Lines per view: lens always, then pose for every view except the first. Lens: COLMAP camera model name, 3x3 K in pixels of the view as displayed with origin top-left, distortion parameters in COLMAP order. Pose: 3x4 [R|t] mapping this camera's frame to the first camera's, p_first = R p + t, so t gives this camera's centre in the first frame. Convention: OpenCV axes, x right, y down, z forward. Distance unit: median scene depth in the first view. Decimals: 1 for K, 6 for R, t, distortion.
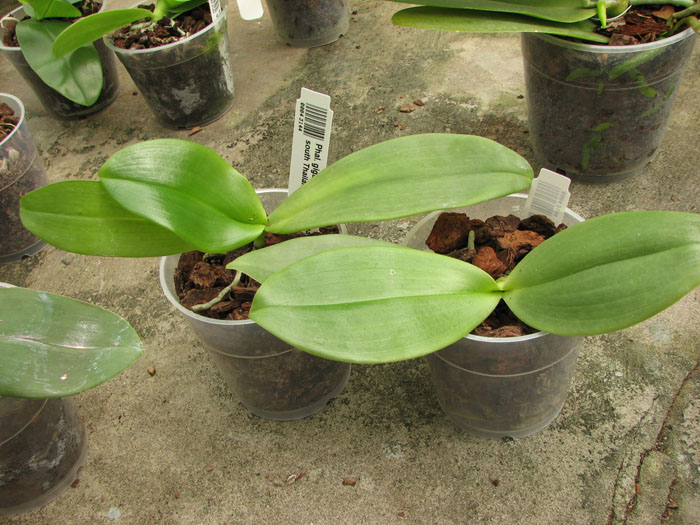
lens RADIAL K [[762.9, 0, 336.9], [0, 762.9, 284.3], [0, 0, 1]] dist [-0.202164, 0.288961]
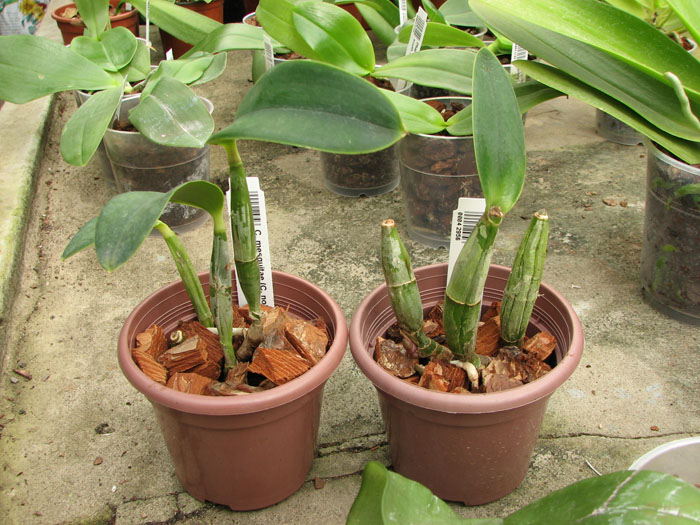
lens RADIAL K [[762.9, 0, 336.9], [0, 762.9, 284.3], [0, 0, 1]] dist [-0.202164, 0.288961]
pose [[0.619909, 0.518878, -0.588624, 0.534823], [-0.603633, 0.794628, 0.064757, 0.025657], [0.501338, 0.315170, 0.805809, -0.013899]]
